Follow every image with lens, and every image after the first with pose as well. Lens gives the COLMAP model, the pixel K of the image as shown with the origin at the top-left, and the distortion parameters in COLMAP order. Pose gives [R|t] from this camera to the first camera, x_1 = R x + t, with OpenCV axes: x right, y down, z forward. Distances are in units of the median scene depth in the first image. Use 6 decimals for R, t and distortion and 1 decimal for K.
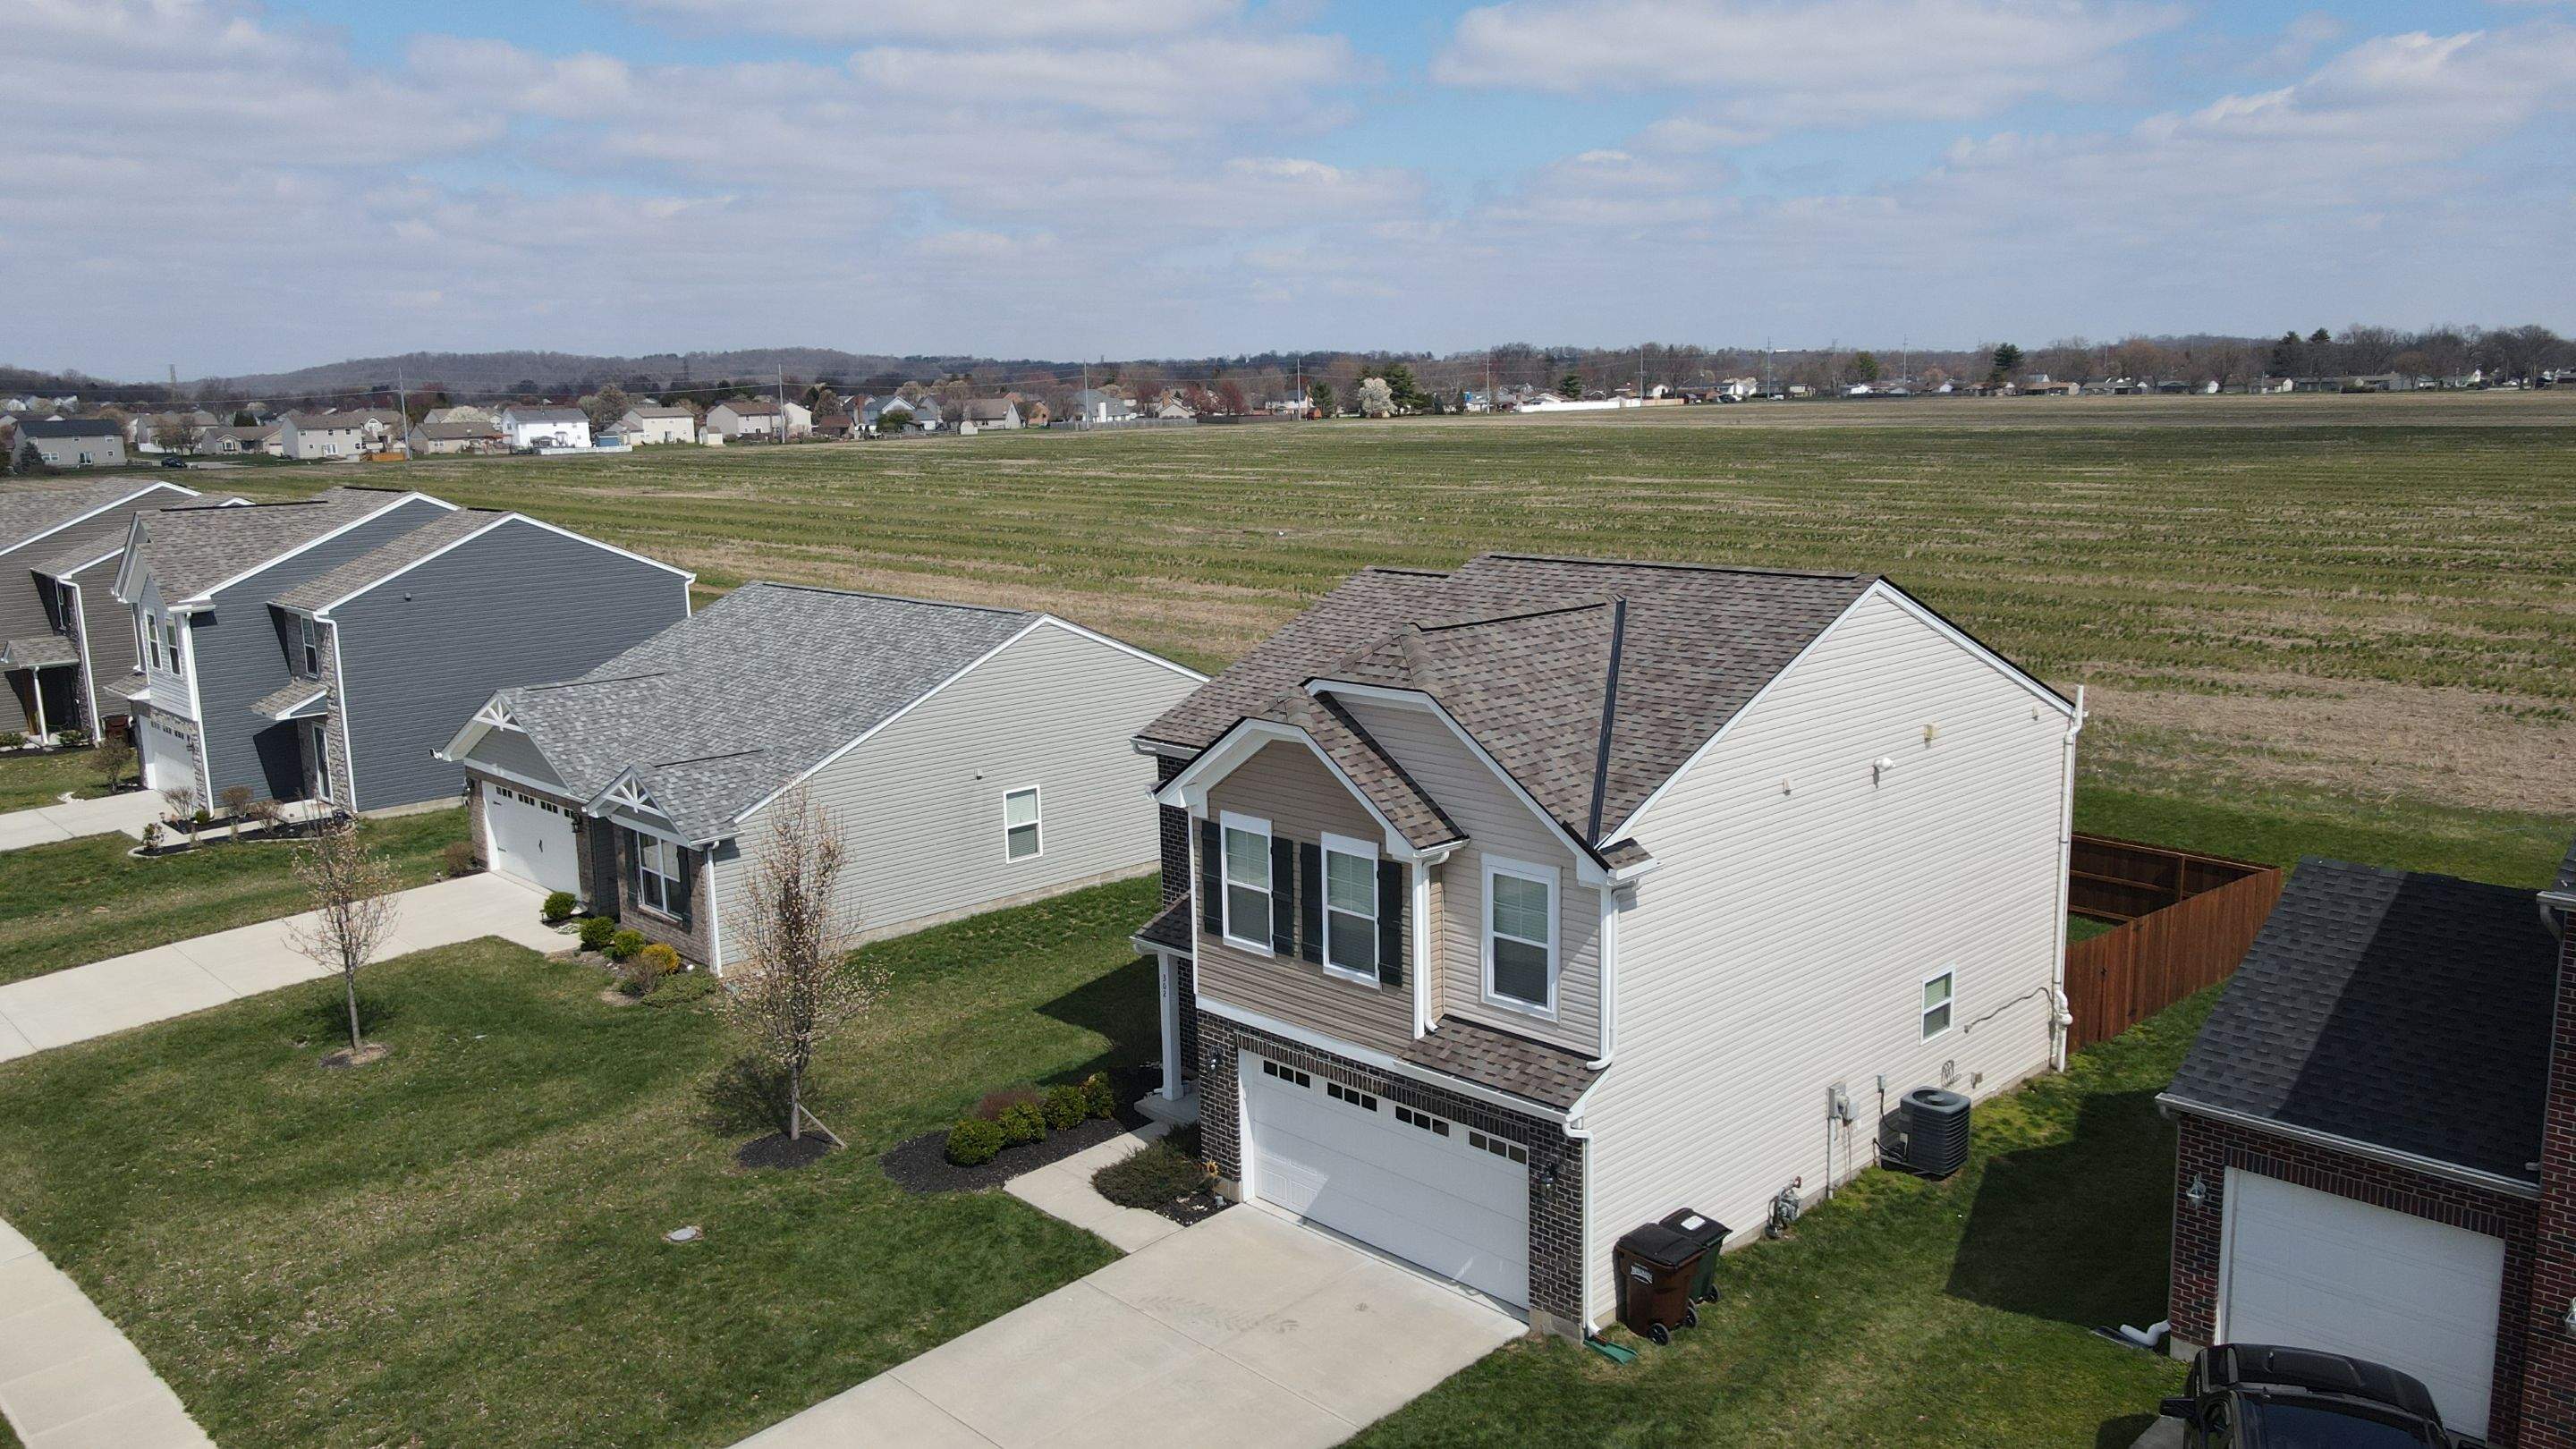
lens RADIAL K [[1874.7, 0, 1287.1], [0, 1874.7, 784.3], [0, 0, 1]] dist [-0.006794, -0.000525]
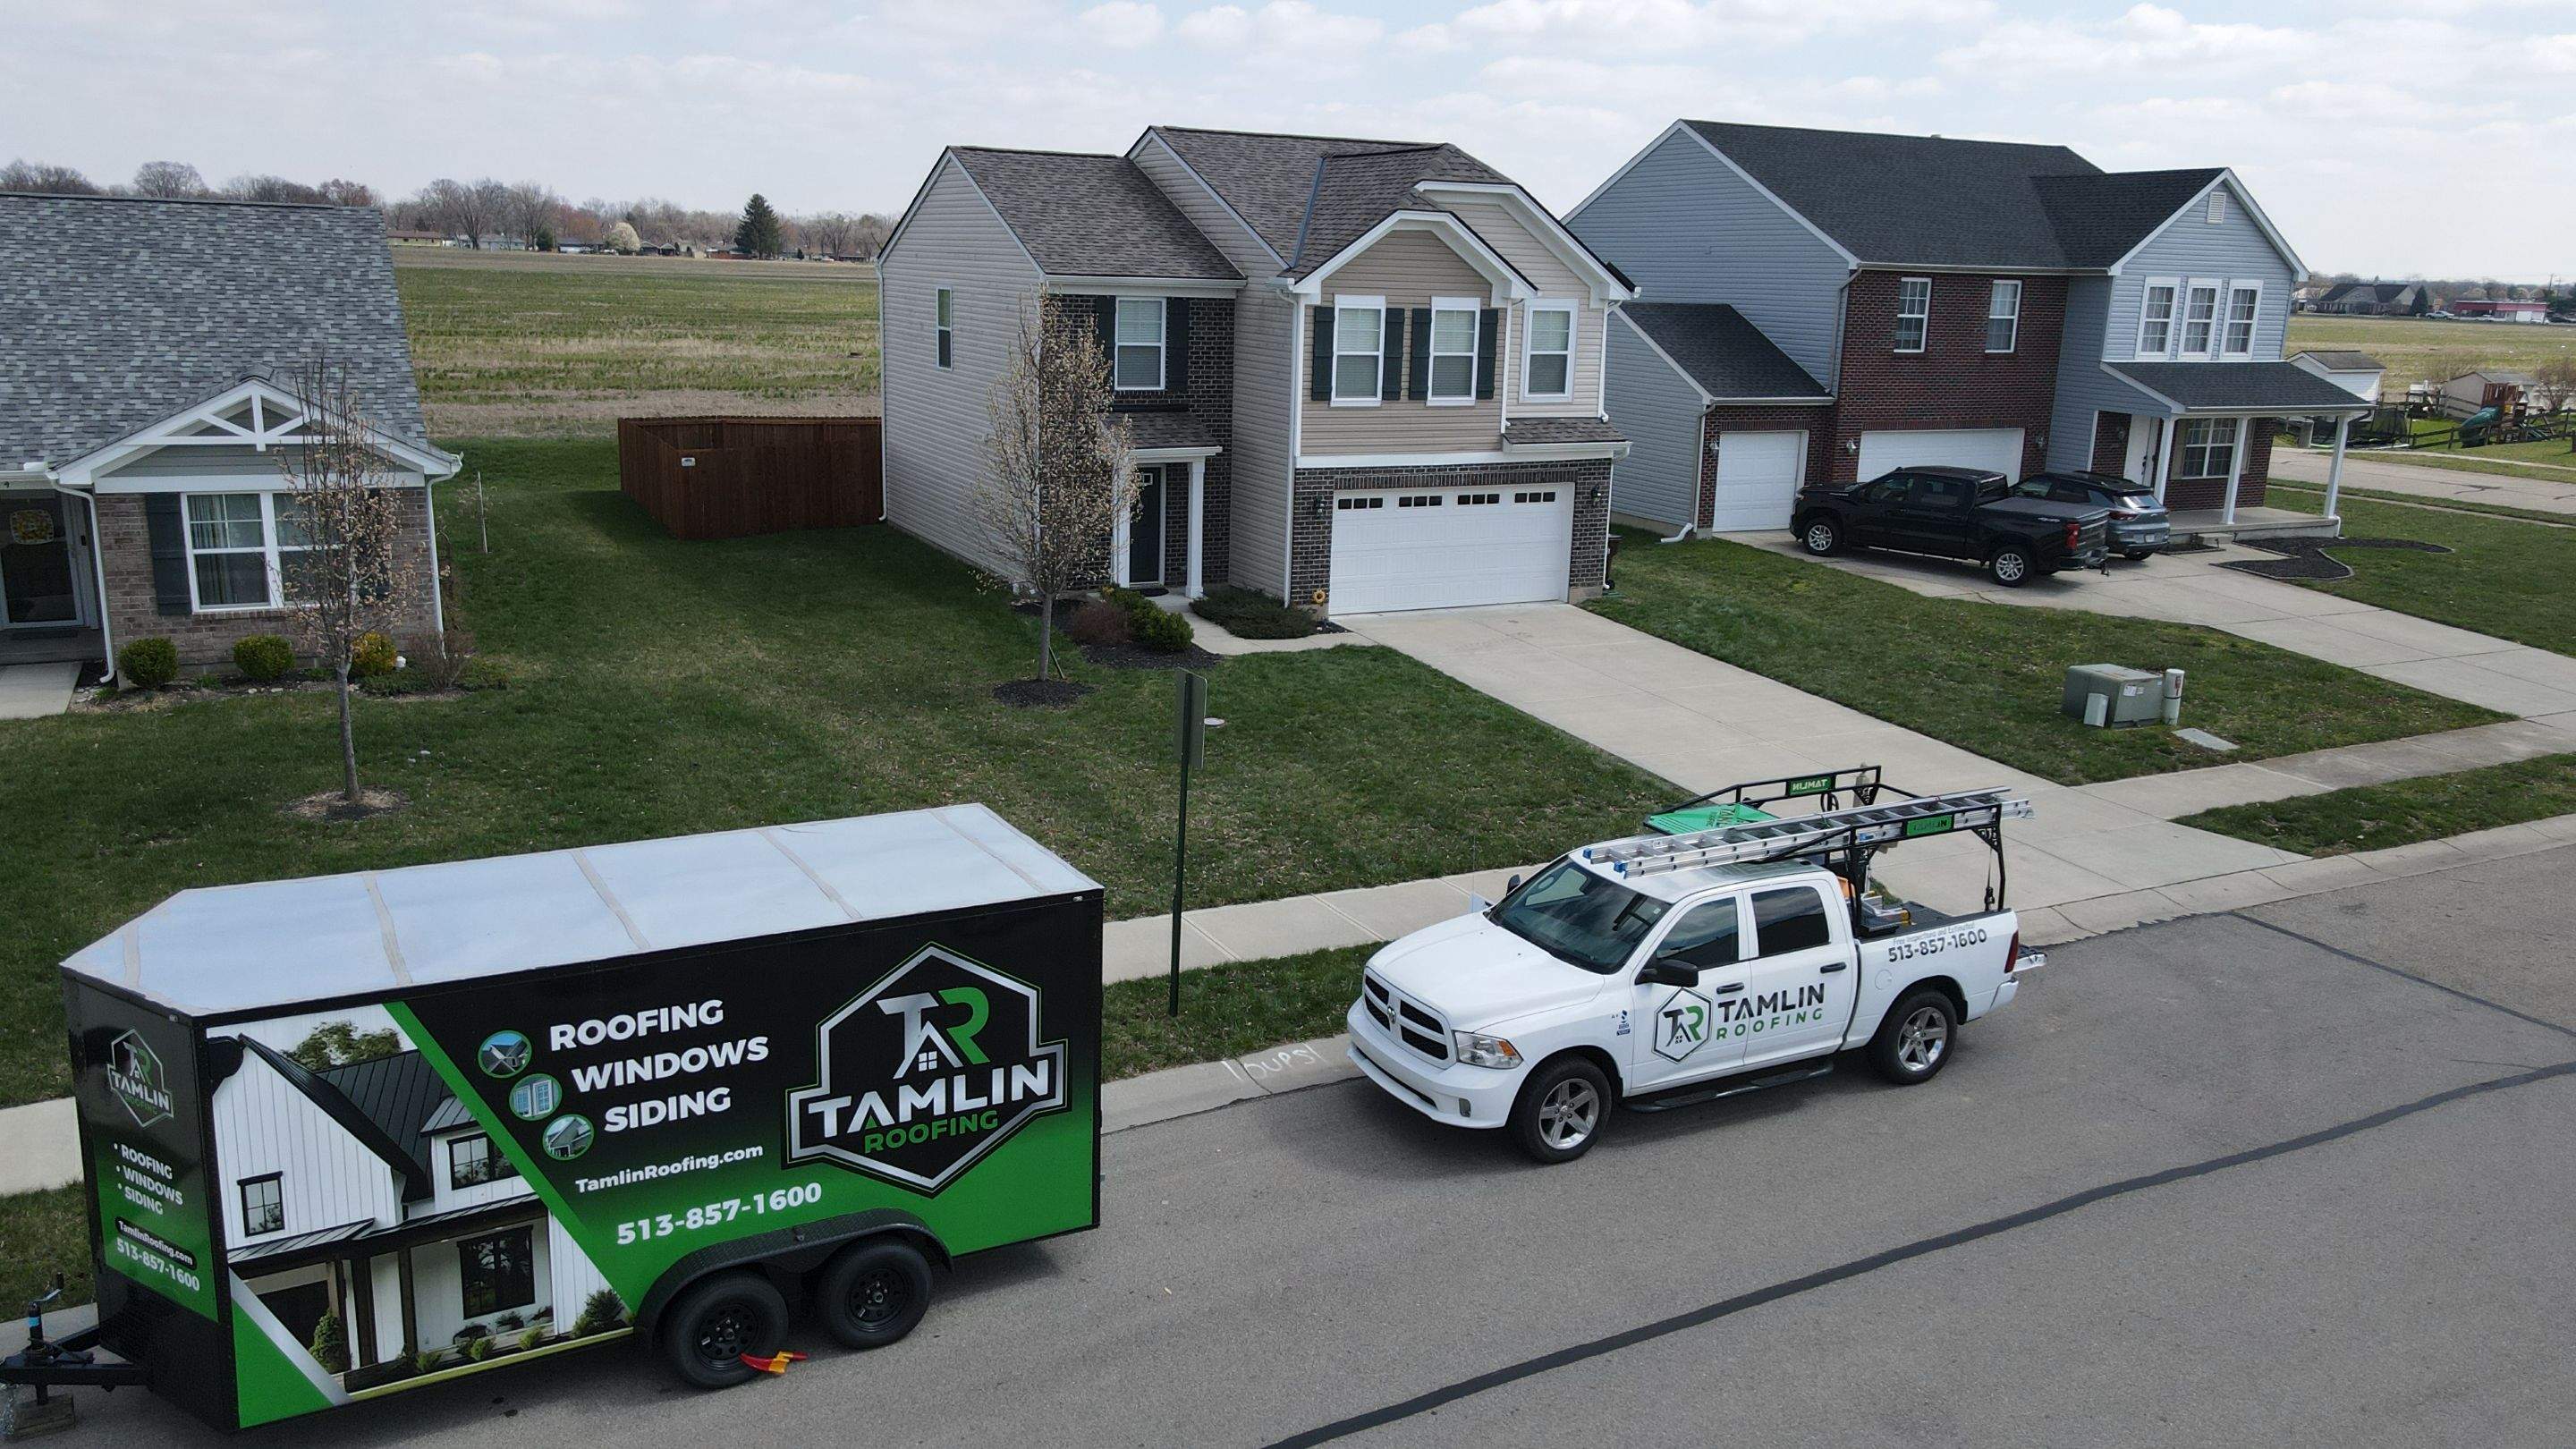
lens RADIAL K [[1883.7, 0, 1288.0], [0, 1883.7, 724.5], [0, 0, 1]] dist [0.007239, 0.009789]
pose [[0.289772, -0.198561, 0.936272, -1.334759], [0.159368, 0.974596, 0.157365, 0.094196], [-0.943734, 0.103612, 0.314055, 0.682123]]
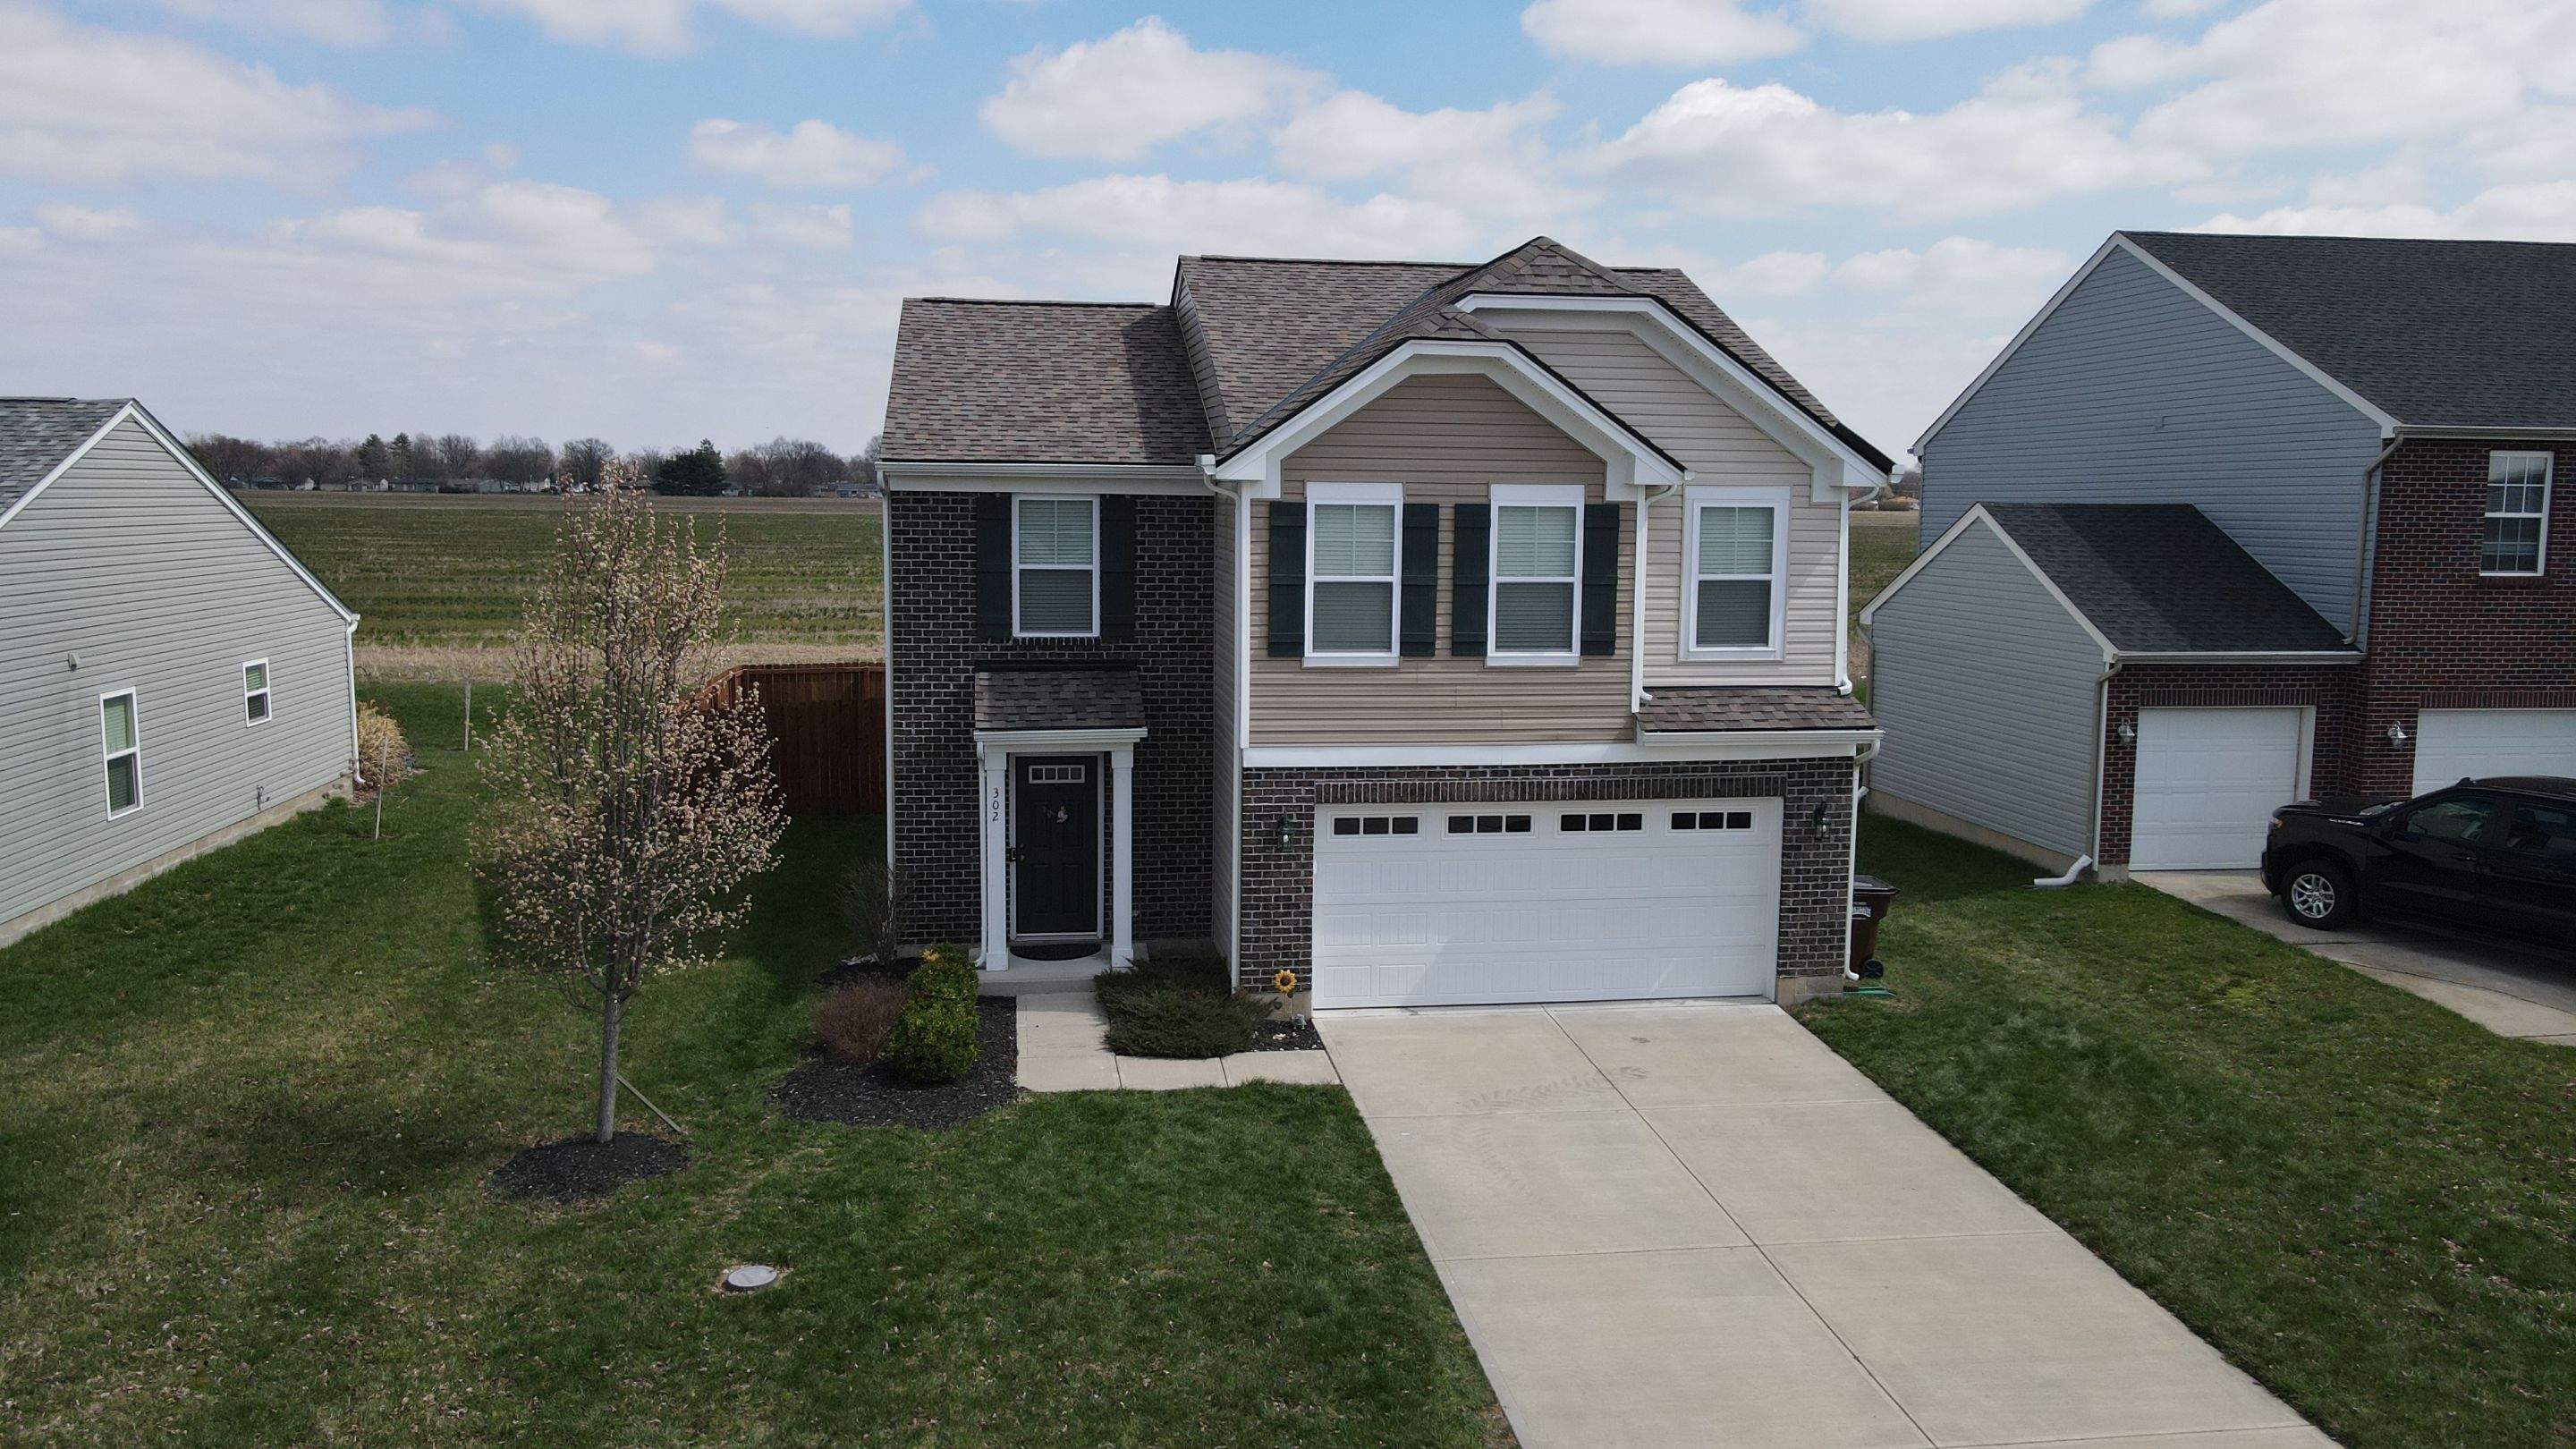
lens RADIAL K [[1883.7, 0, 1288.0], [0, 1883.7, 724.5], [0, 0, 1]] dist [0.007239, 0.009789]
pose [[0.584449, -0.071572, 0.808268, -0.684353], [0.143486, 0.989521, -0.016131, 0.125703], [-0.798643, 0.125402, 0.588594, 0.588363]]
